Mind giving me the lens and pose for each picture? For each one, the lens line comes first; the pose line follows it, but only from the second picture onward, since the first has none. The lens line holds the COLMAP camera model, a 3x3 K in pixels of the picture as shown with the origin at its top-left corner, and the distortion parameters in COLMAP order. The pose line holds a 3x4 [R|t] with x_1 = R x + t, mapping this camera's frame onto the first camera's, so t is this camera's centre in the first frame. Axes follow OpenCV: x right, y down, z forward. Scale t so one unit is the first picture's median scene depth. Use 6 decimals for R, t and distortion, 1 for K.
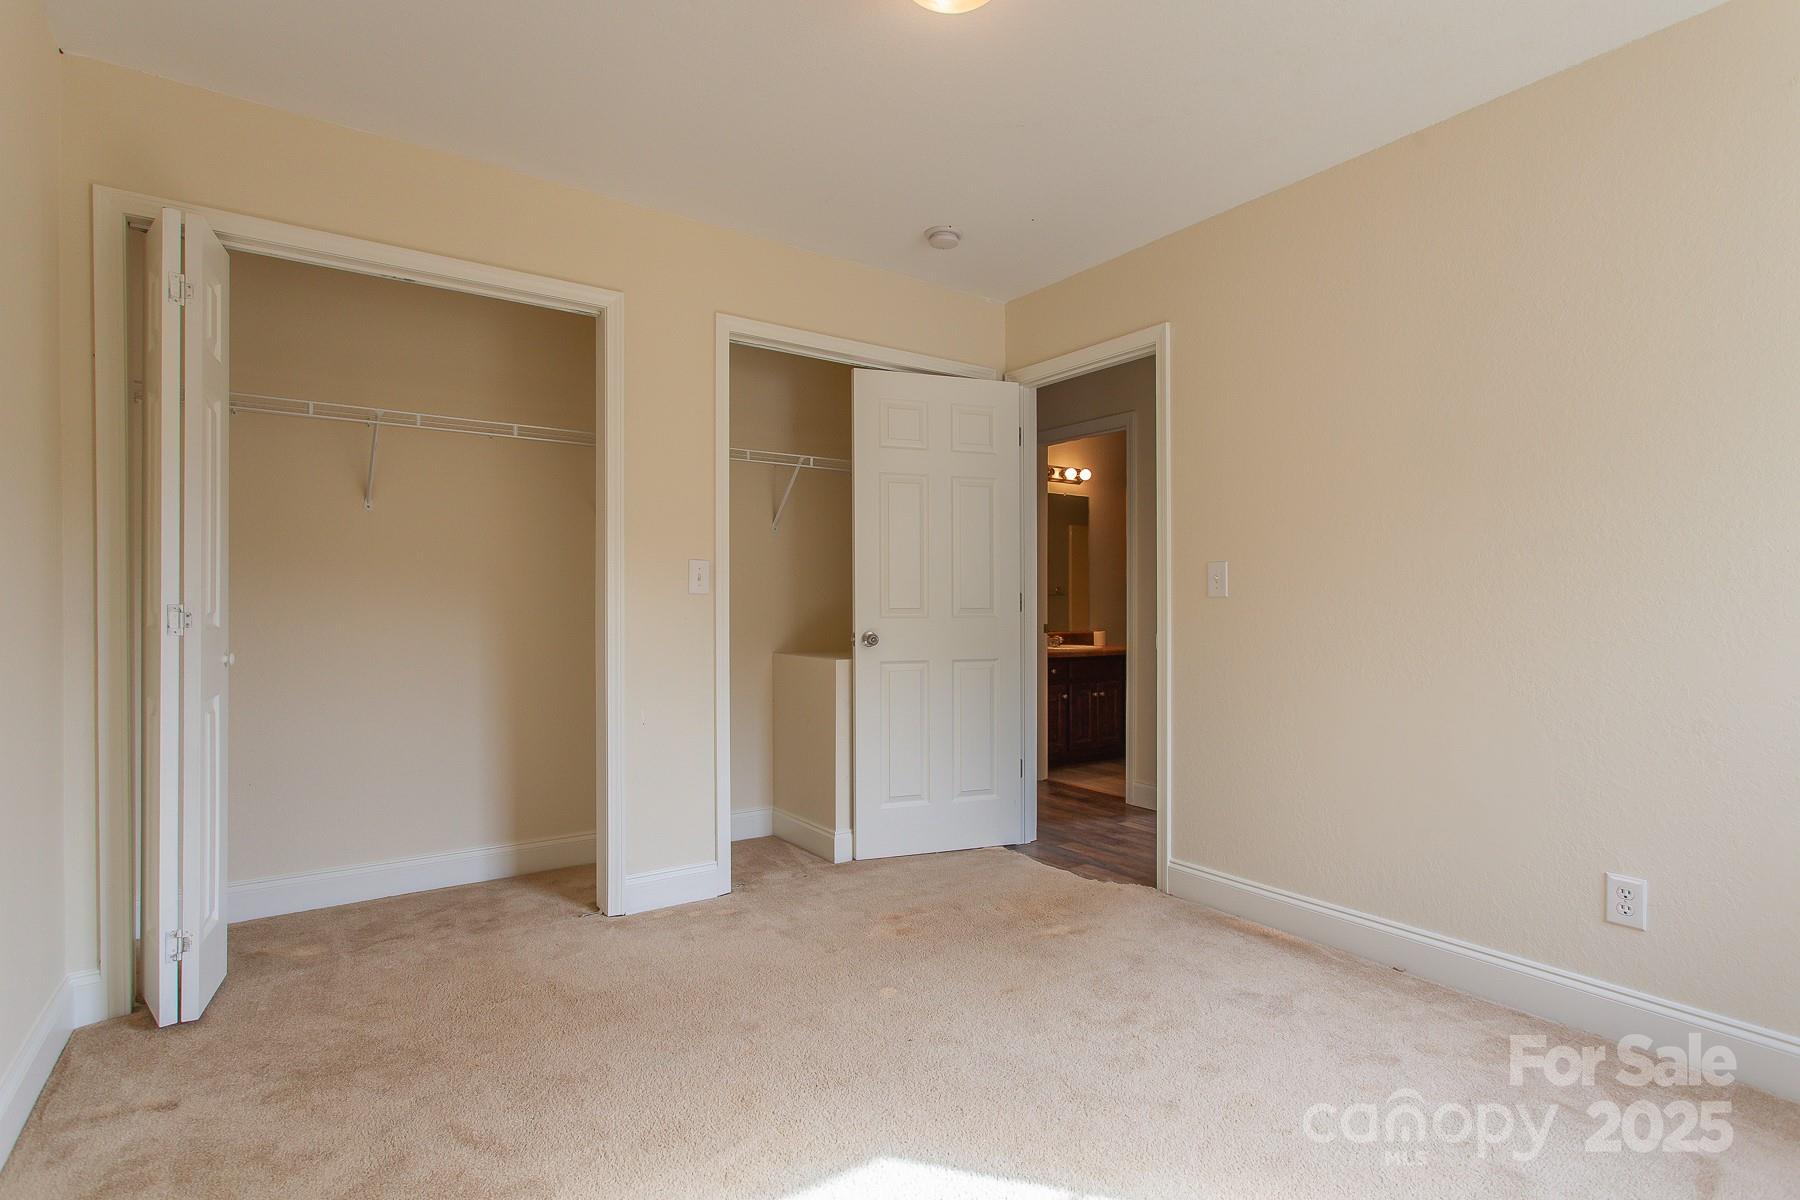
lens RADIAL K [[881.1, 0, 895.7], [0, 881.1, 601.9], [0, 0, 1]] dist [0.018625, -0.002246]
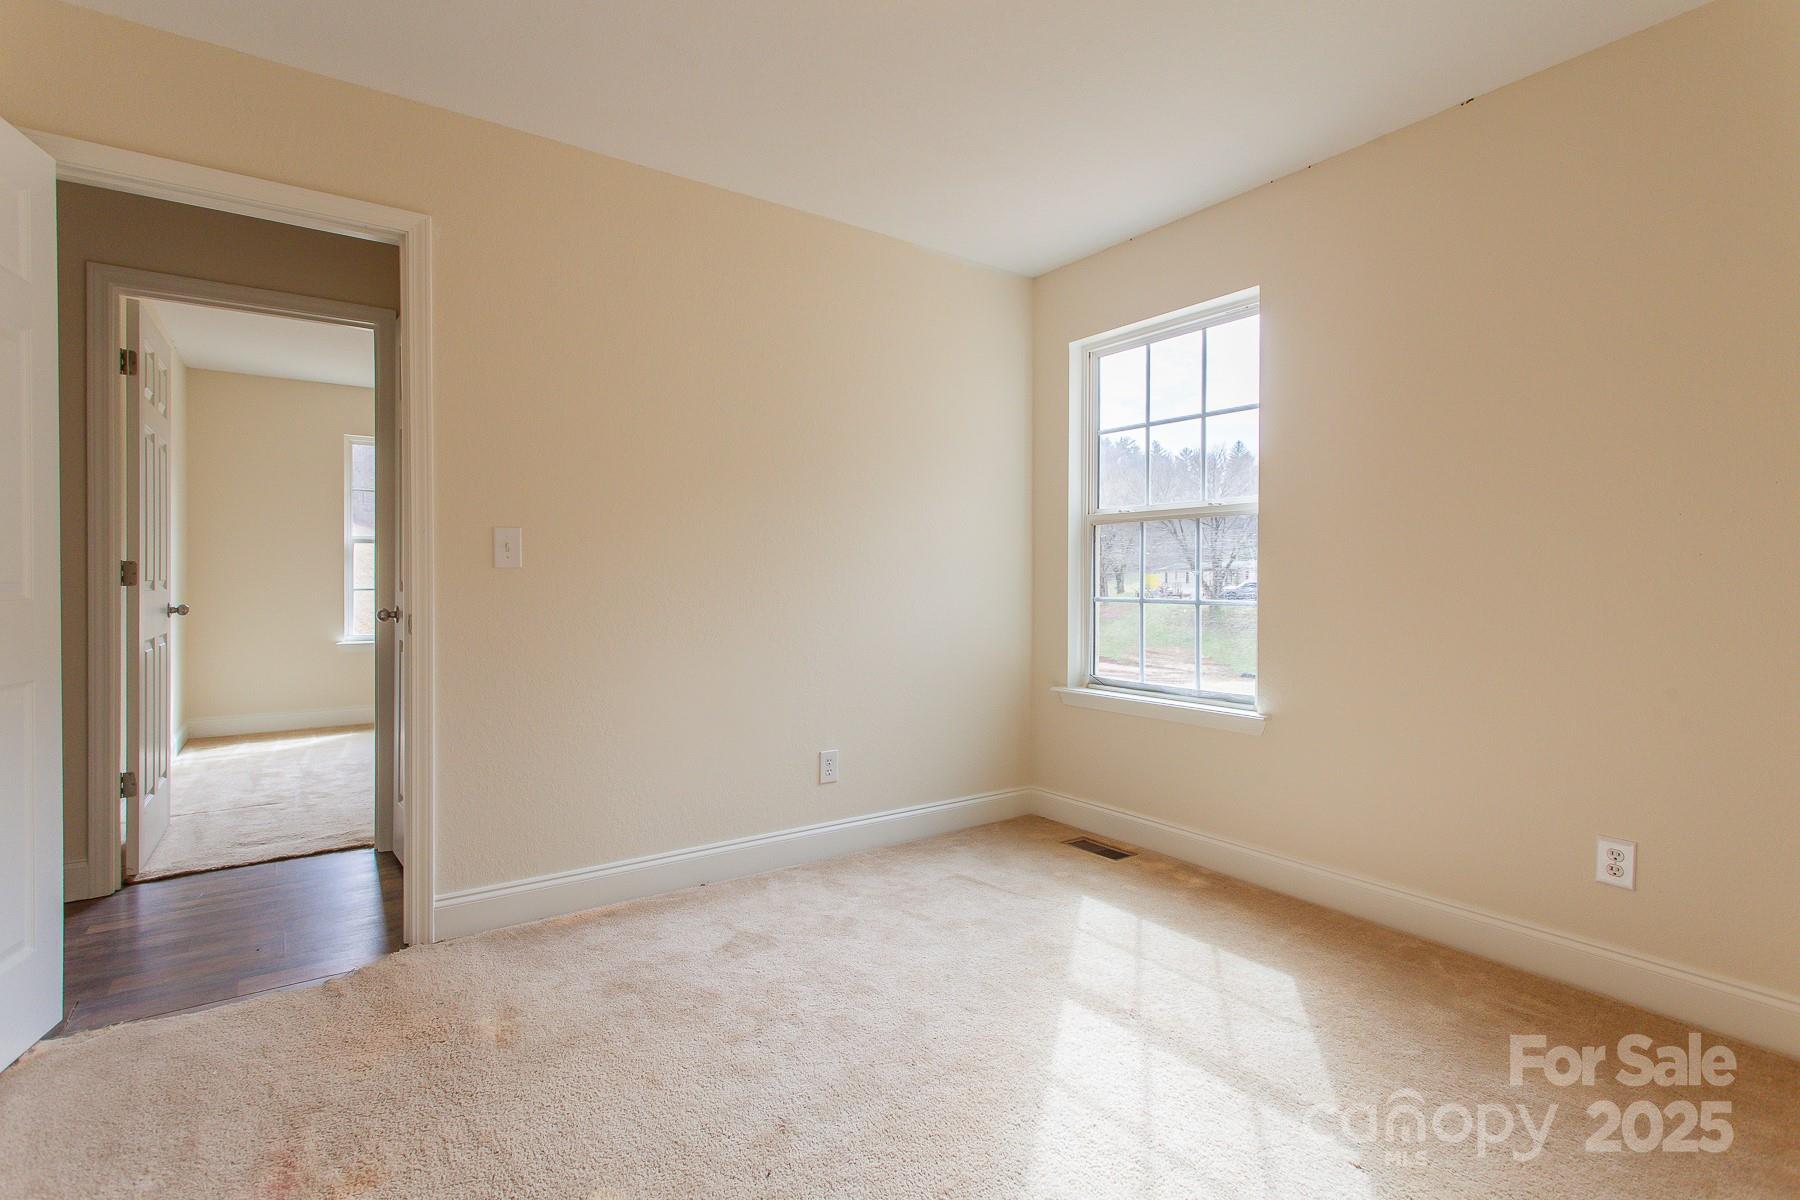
lens RADIAL K [[881.1, 0, 894.5], [0, 881.1, 584.0], [0, 0, 1]] dist [0.018625, -0.002246]
pose [[0.005338, -0.020633, 0.999773, -0.542820], [-0.010031, 0.999736, 0.020686, -0.011810], [-0.999935, -0.010139, 0.005130, 0.672171]]
